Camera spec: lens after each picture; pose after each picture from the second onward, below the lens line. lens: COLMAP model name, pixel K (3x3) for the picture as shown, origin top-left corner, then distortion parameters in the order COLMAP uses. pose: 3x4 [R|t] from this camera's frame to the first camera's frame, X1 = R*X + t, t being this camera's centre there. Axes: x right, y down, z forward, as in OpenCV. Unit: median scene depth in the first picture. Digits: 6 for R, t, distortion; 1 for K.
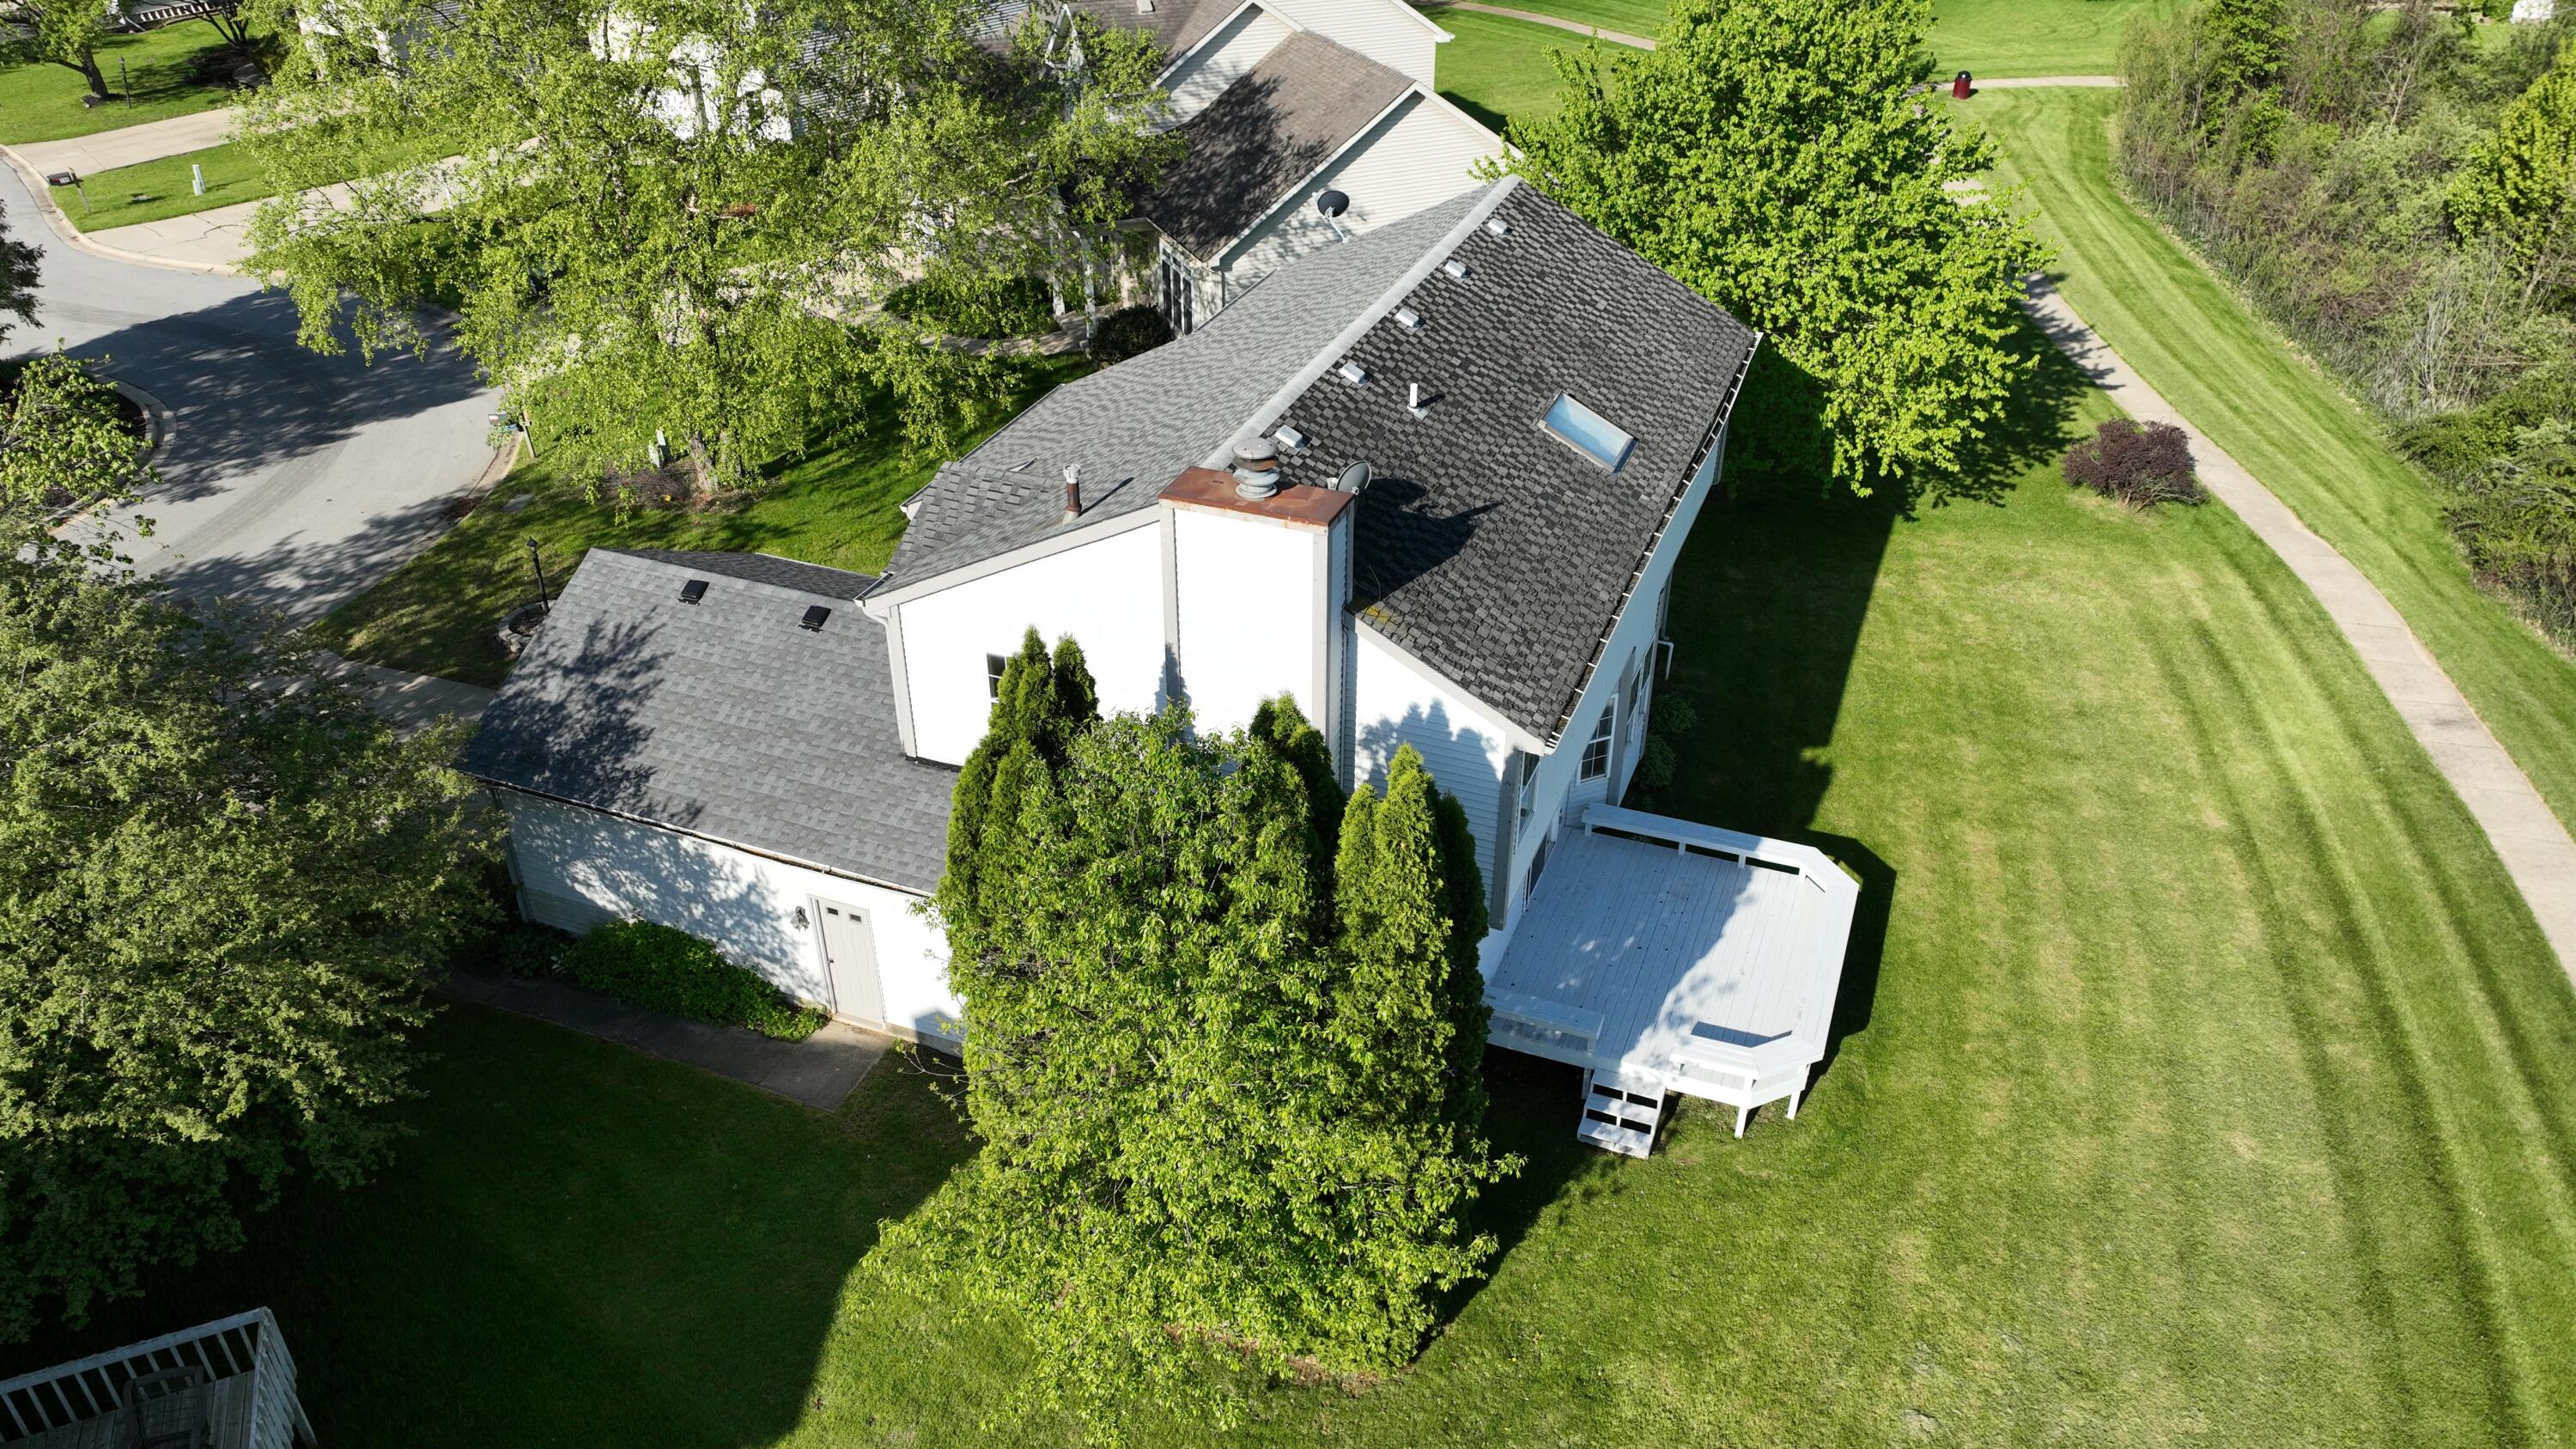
lens RADIAL K [[1841.6, 0, 1284.9], [0, 1841.6, 685.2], [0, 0, 1]] dist [0.002023, -0.000022]
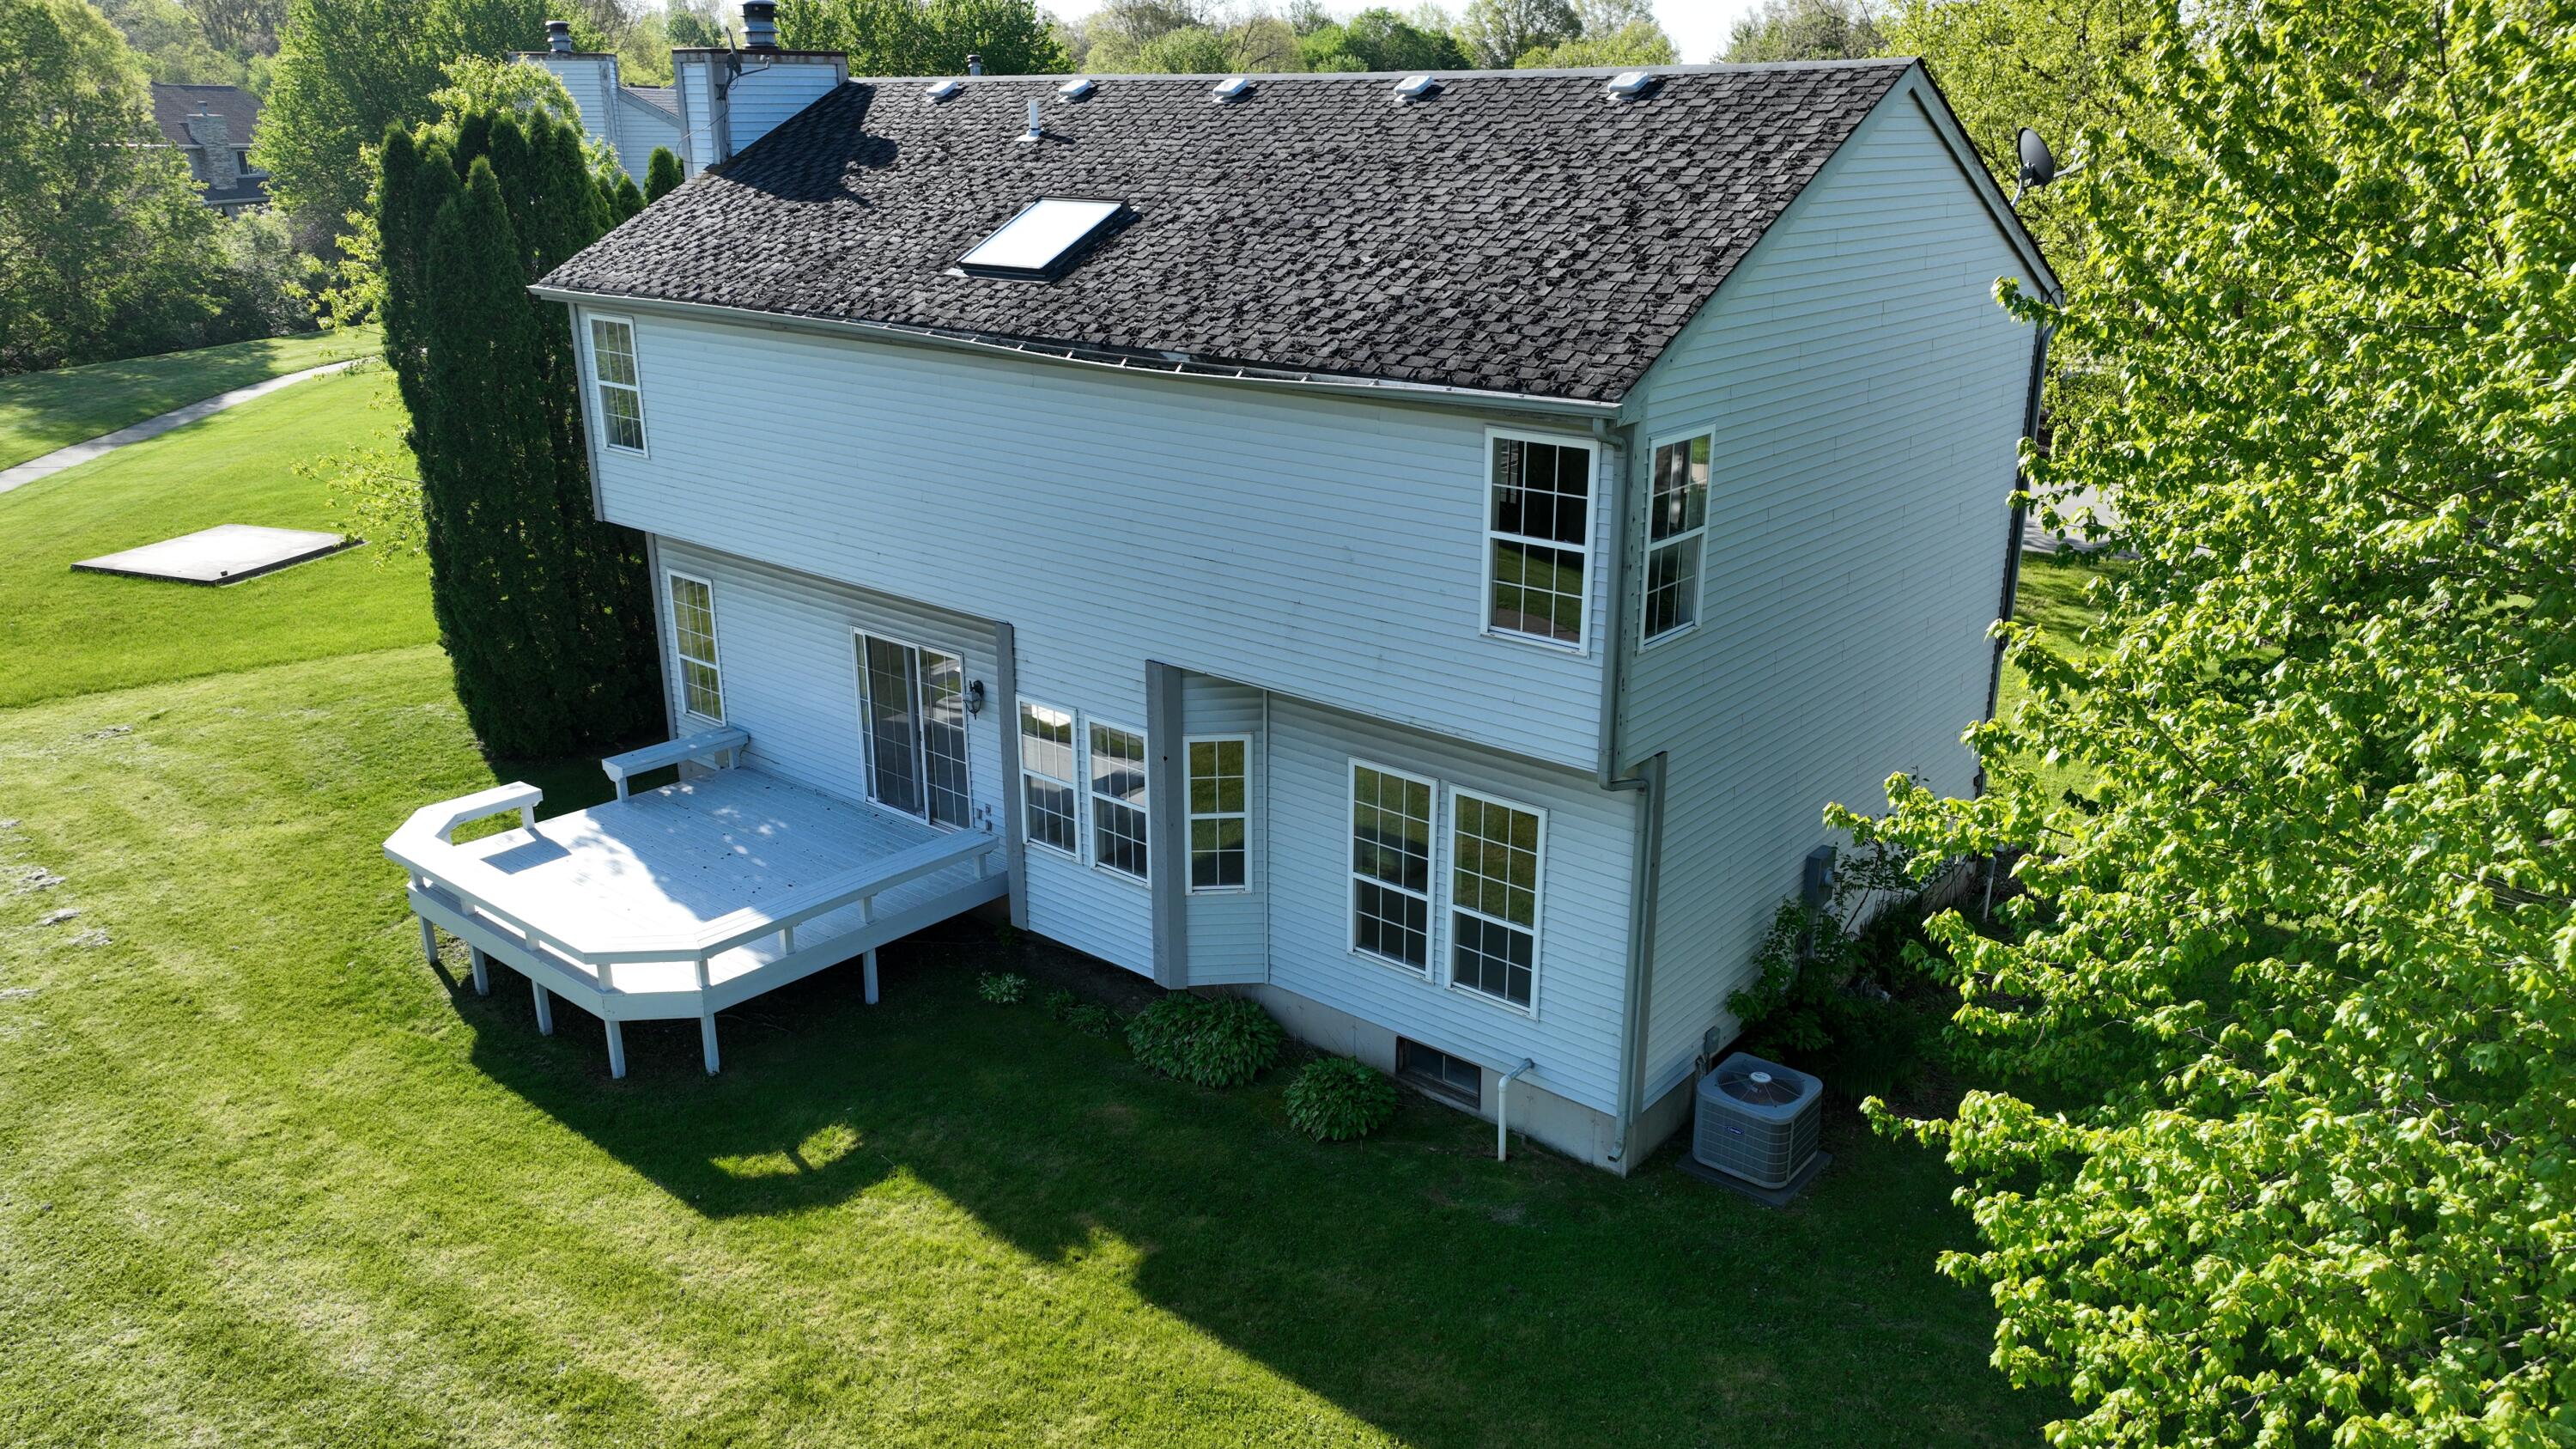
lens RADIAL K [[1806.4, 0, 1281.8], [0, 1806.4, 723.7], [0, 0, 1]] dist [0.007121, 0.009040]
pose [[-0.320994, 0.302708, -0.897402, 0.772842], [-0.487763, 0.759378, 0.430619, -0.326845], [0.811819, 0.575946, -0.096106, 1.237862]]
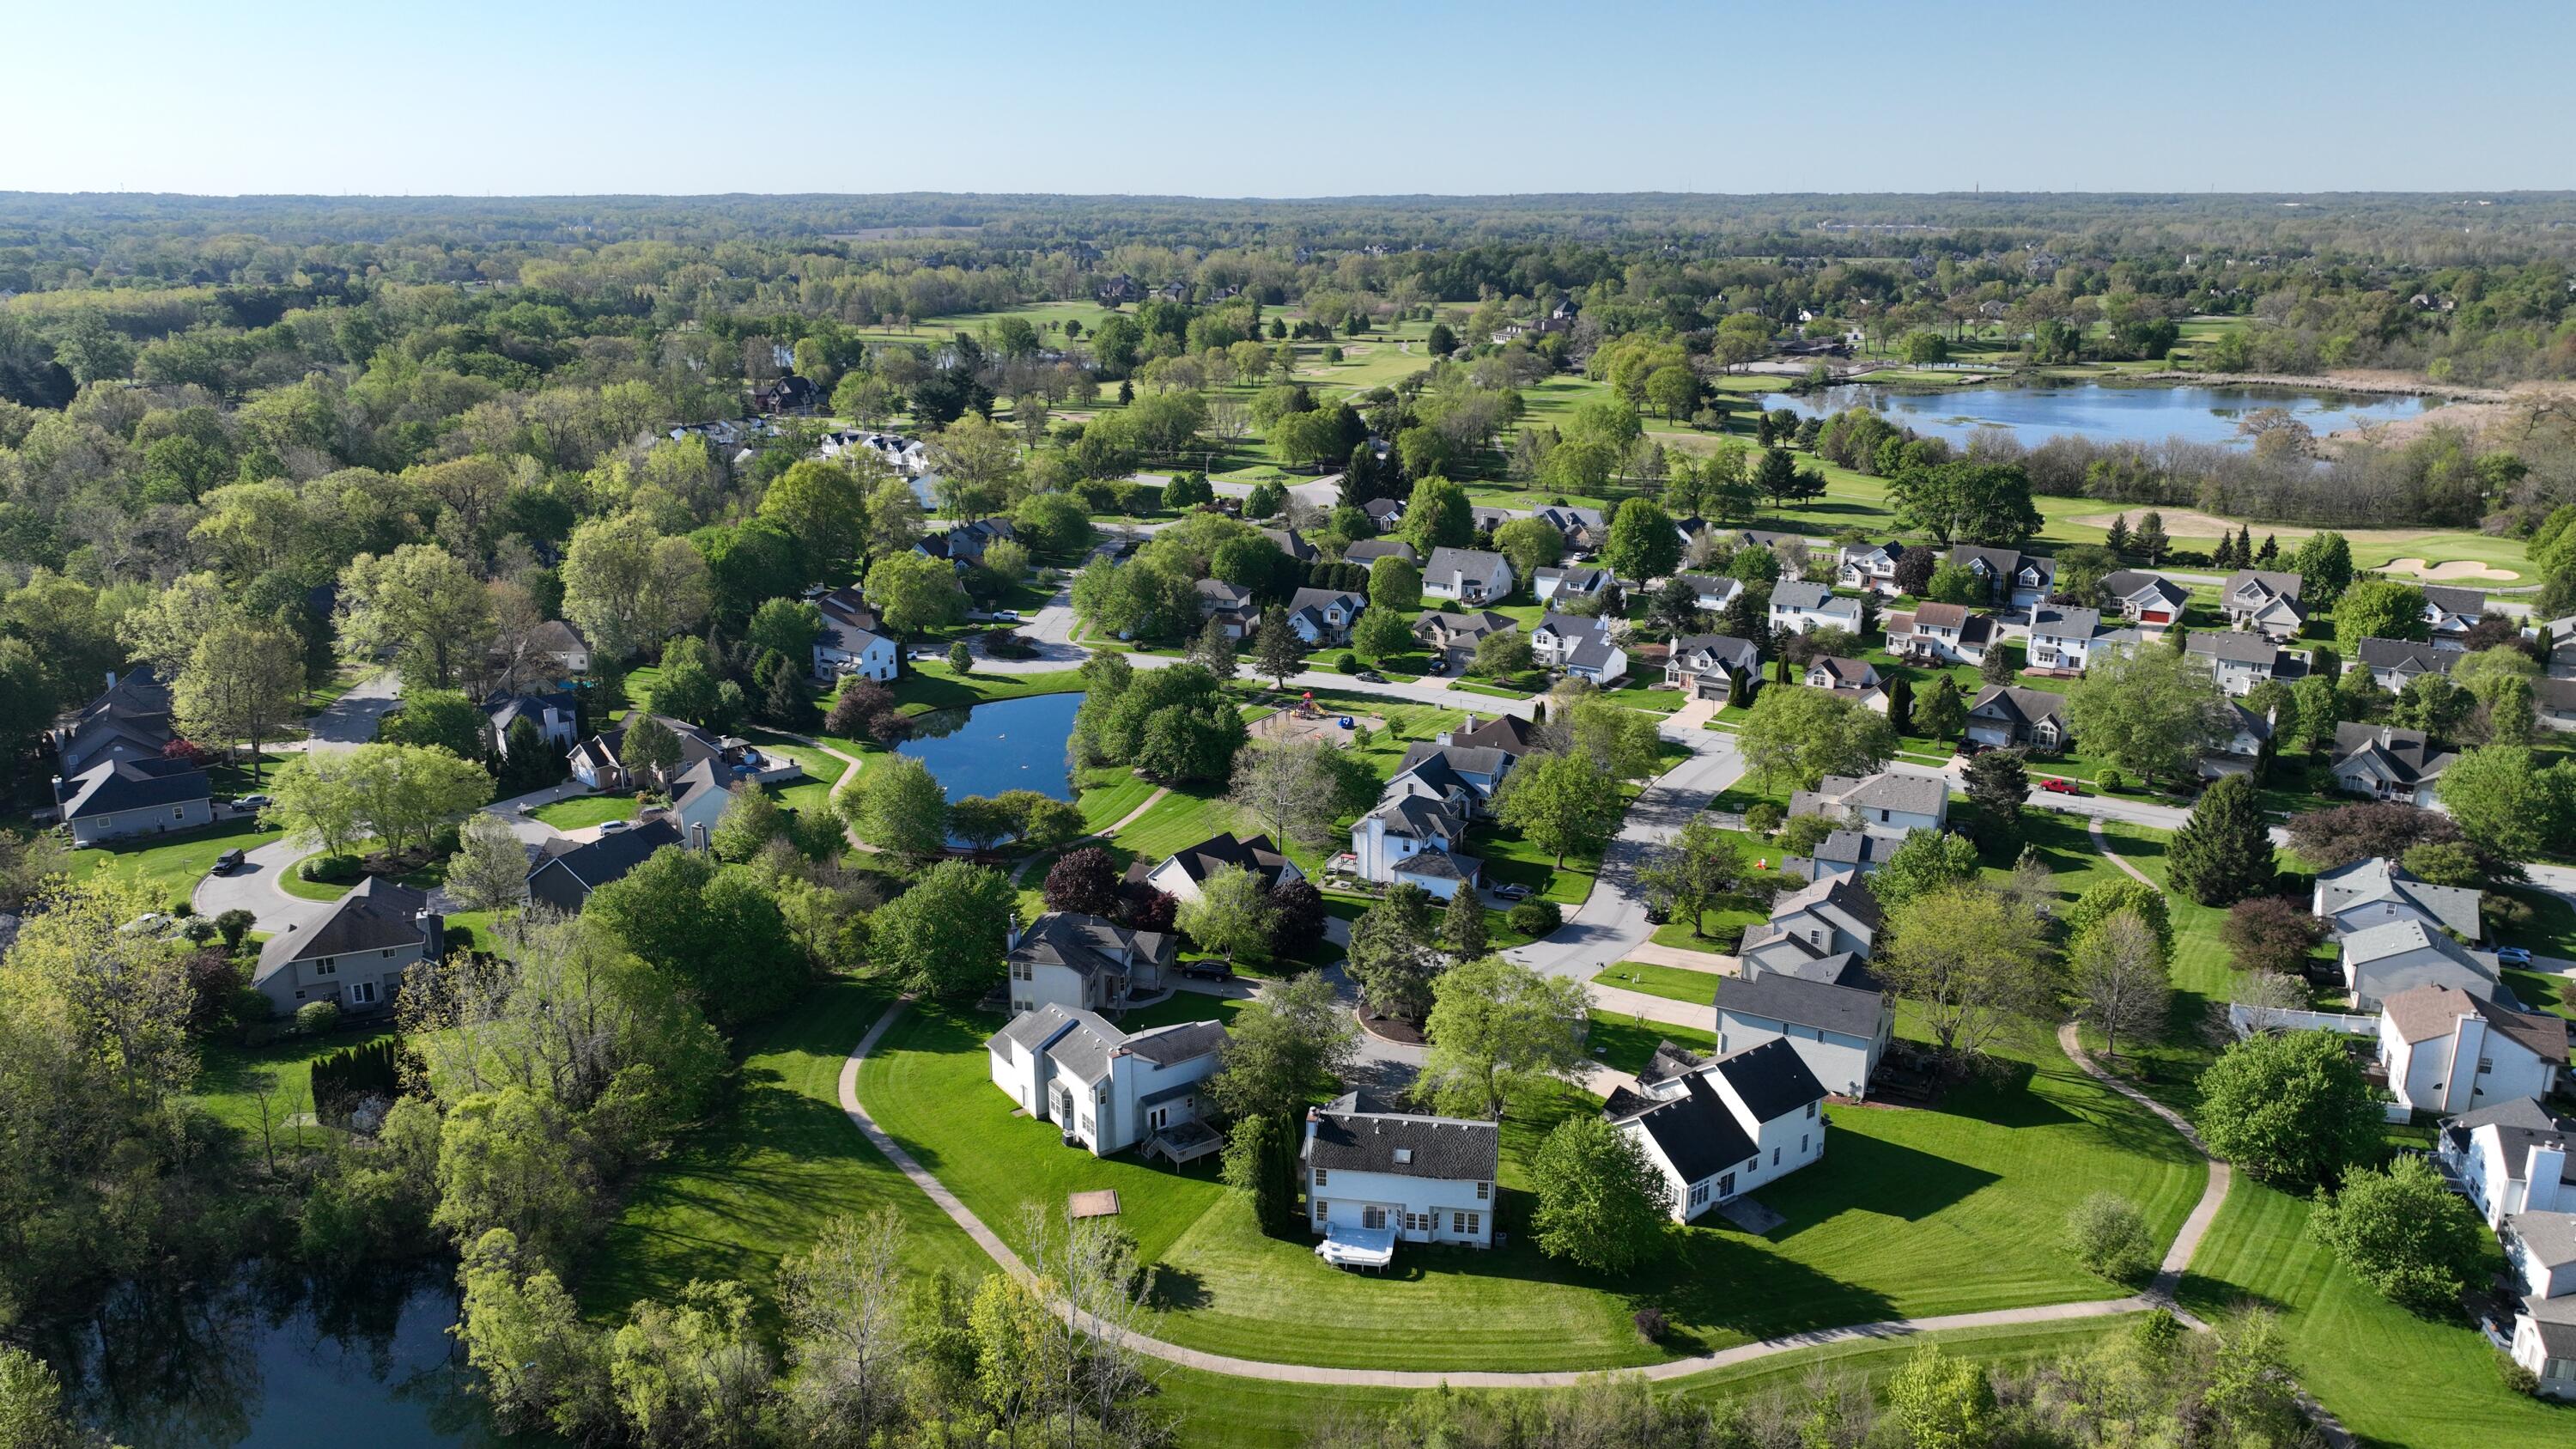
lens RADIAL K [[1807.2, 0, 1288.0], [0, 1807.2, 724.5], [0, 0, 1]] dist [0.002284, 0.007777]
pose [[0.219548, 0.275287, -0.935957, 4.687765], [-0.502947, 0.853991, 0.133203, -1.751092], [0.835968, 0.441492, 0.325947, -1.554731]]
